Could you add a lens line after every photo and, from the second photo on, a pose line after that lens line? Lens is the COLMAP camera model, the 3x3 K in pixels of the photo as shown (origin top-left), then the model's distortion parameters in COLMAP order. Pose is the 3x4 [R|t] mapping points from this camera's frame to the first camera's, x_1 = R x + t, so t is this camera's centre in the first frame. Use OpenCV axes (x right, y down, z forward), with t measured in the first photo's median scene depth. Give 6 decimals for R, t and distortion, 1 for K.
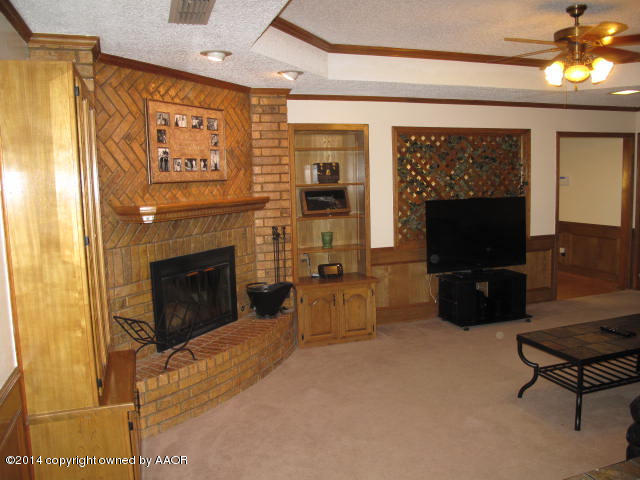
lens RADIAL K [[553.3, 0, 320.0], [0, 553.3, 240.0], [0, 0, 1]] dist [0.001874, 0.002957]
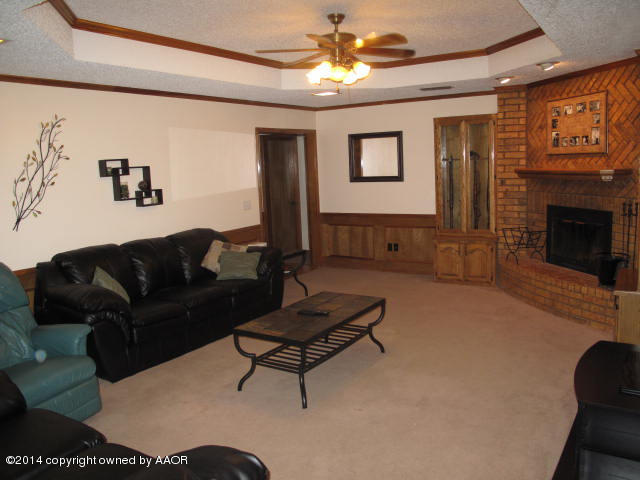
lens RADIAL K [[553.3, 0, 320.0], [0, 553.3, 240.0], [0, 0, 1]] dist [0.001874, 0.002957]
pose [[-0.792671, 0.144811, -0.592201, 1.096593], [-0.008507, 0.968658, 0.248253, -0.234554], [0.609590, 0.201821, -0.766595, 1.721768]]
